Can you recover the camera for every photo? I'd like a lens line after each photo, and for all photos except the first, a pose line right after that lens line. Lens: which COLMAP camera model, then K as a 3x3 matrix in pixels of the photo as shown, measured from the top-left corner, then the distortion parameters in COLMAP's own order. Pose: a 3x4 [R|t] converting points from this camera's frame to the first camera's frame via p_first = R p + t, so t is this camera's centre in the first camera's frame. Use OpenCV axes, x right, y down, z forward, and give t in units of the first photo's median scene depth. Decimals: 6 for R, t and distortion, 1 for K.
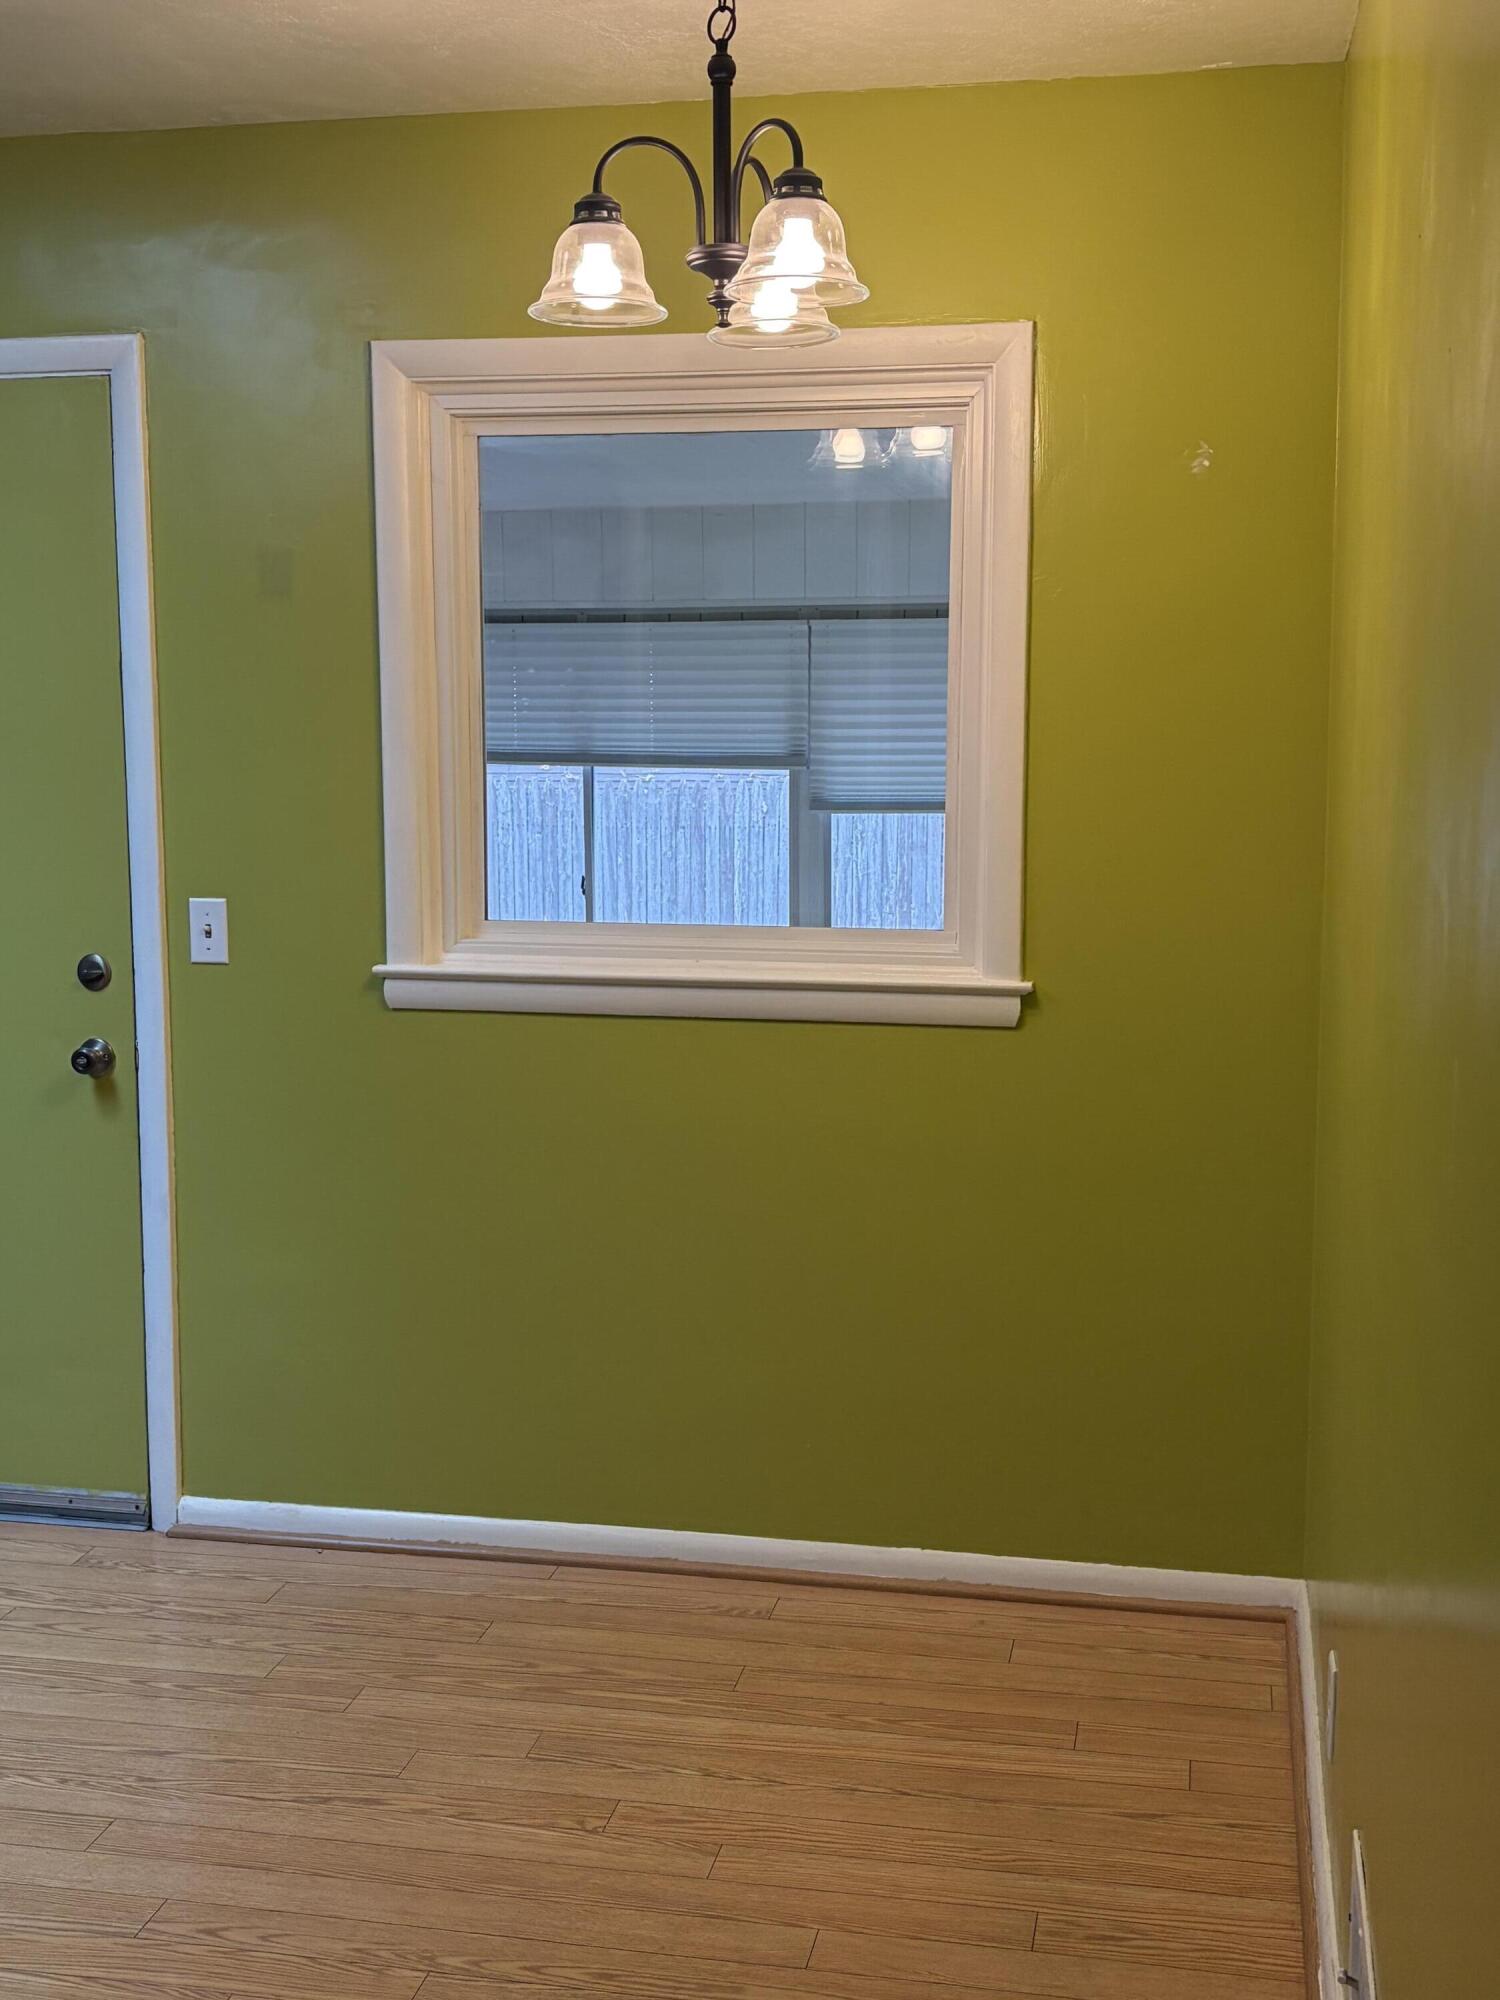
lens RADIAL K [[2297.8, 0, 750.9], [0, 2297.8, 997.9], [0, 0, 1]] dist [-0.015396, 0.000000]
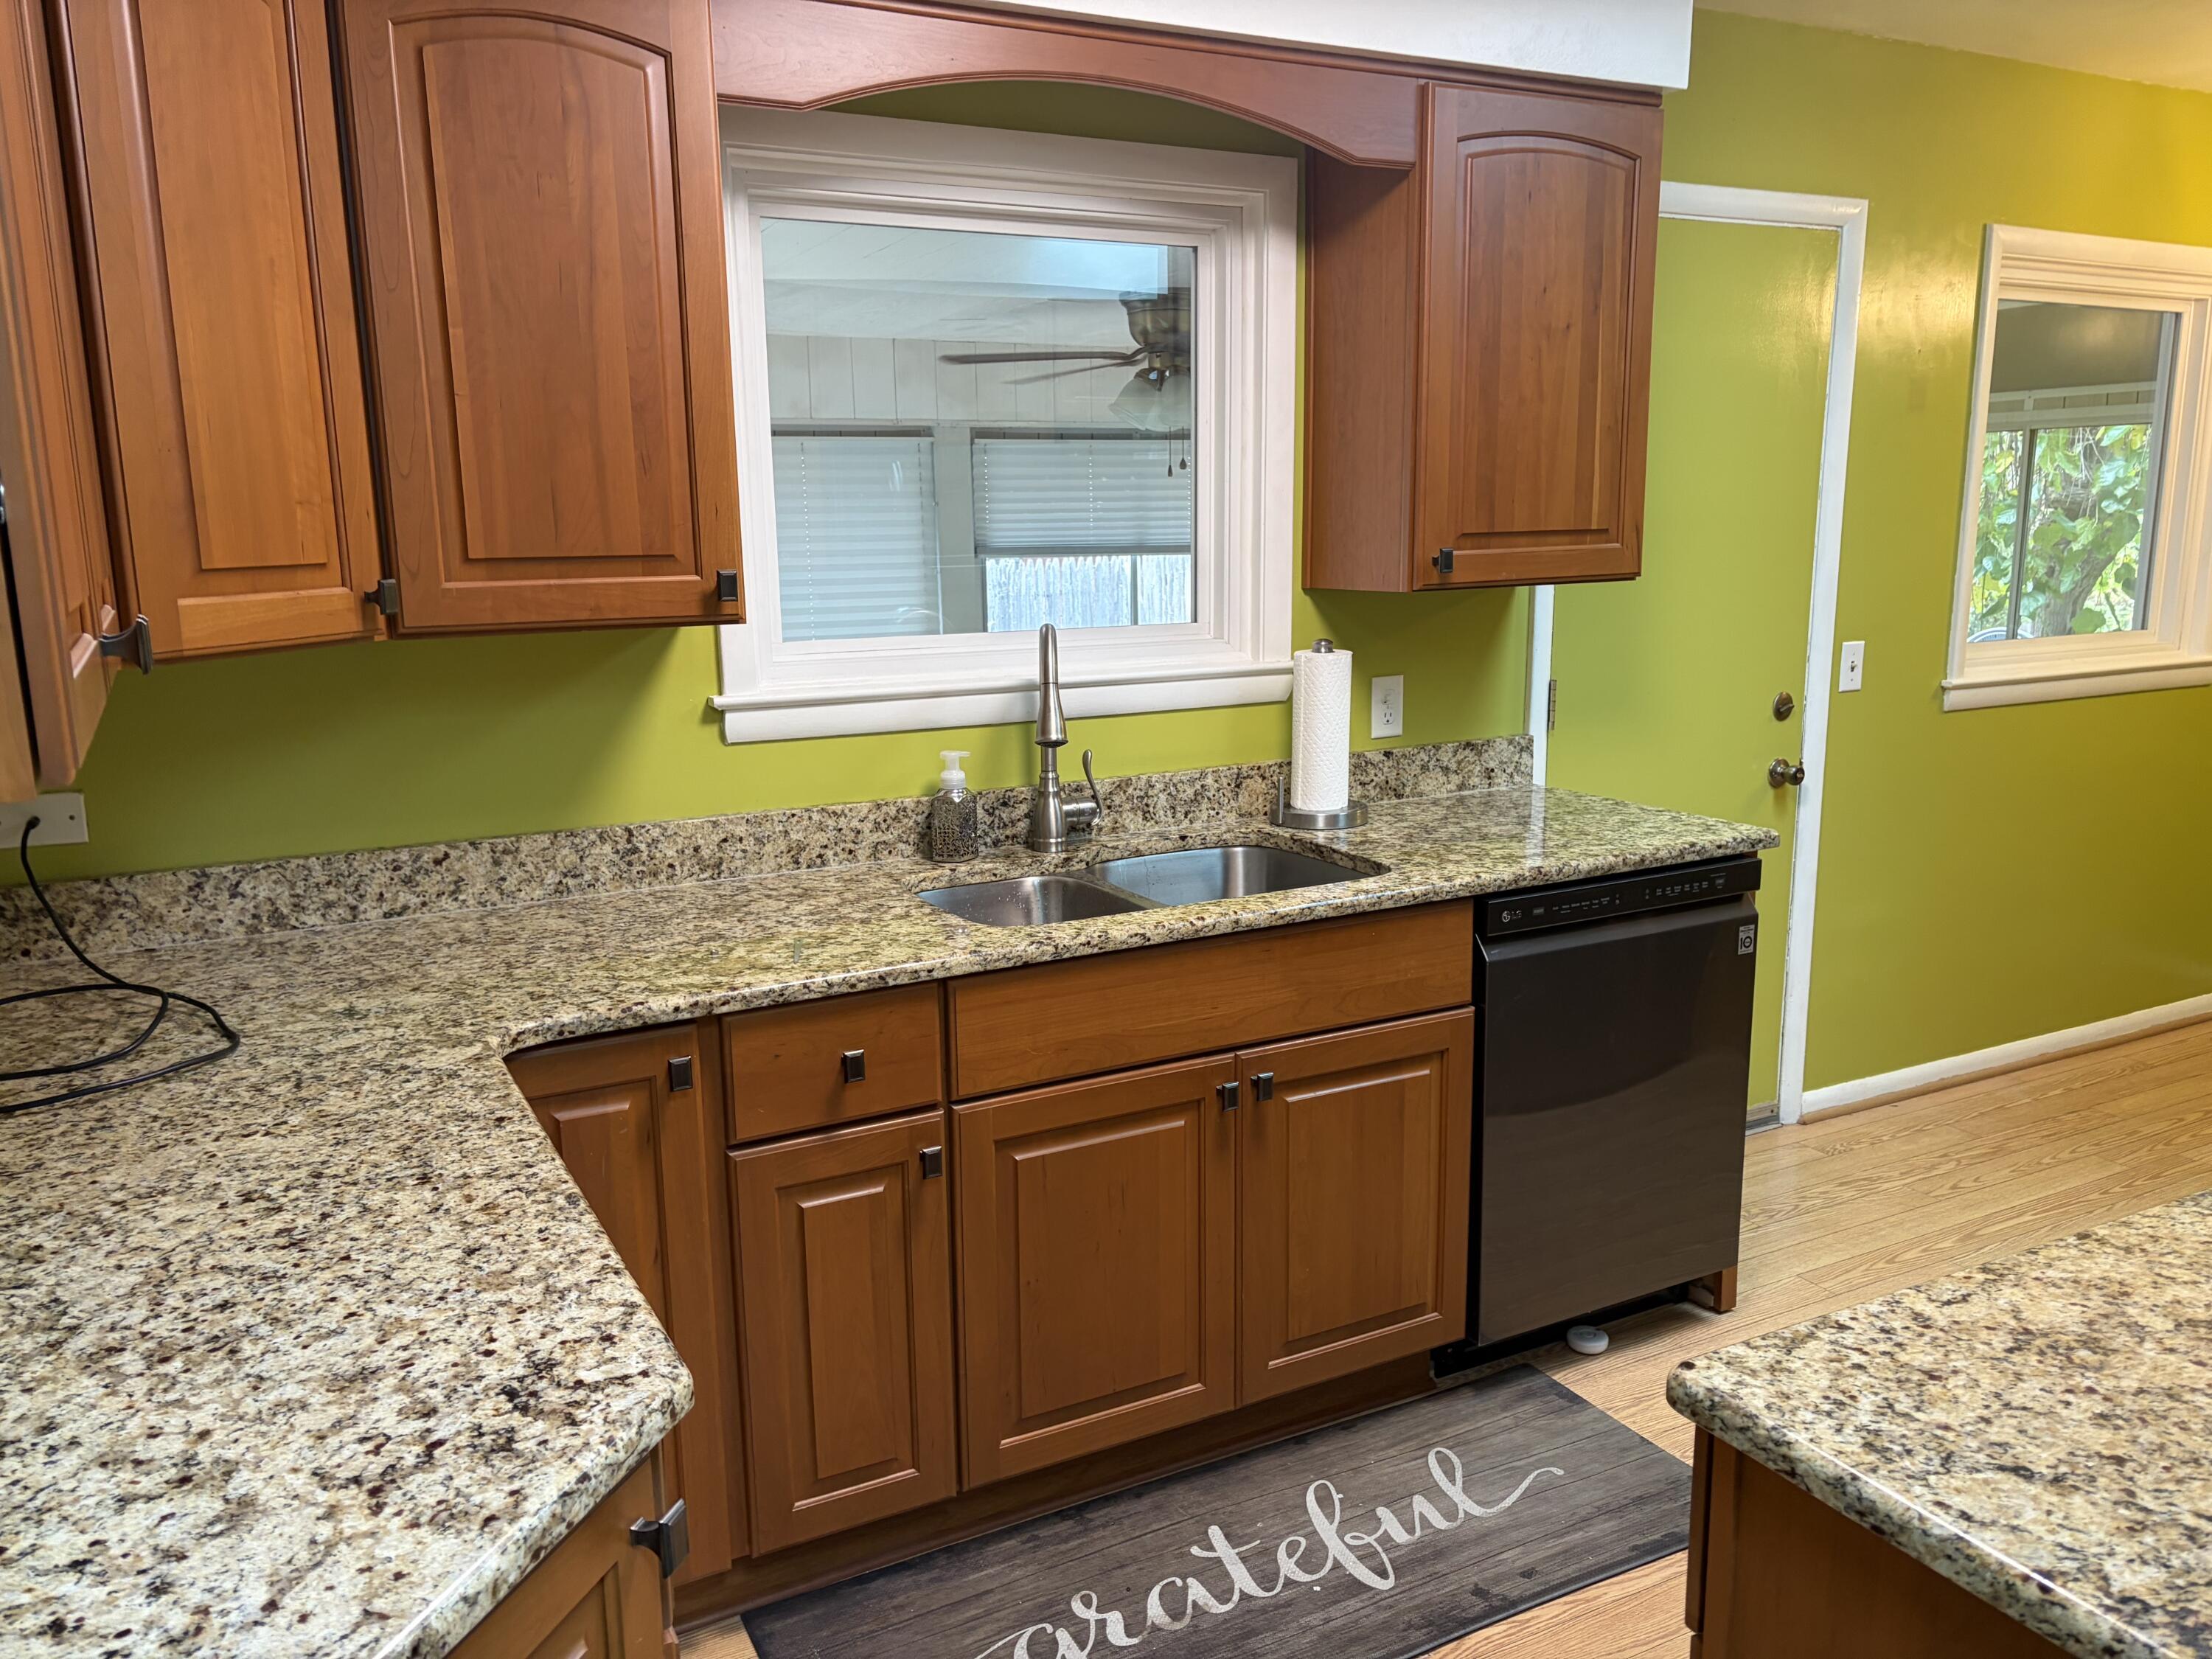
lens RADIAL K [[1677.5, 0, 1099.5], [0, 1677.5, 830.3], [0, 0, 1]] dist [0.038394, -0.029629]
pose [[0.779470, -0.130968, 0.612596, -1.171392], [0.094337, 0.991290, 0.091895, -0.065167], [-0.619295, -0.013839, 0.785036, 0.491899]]
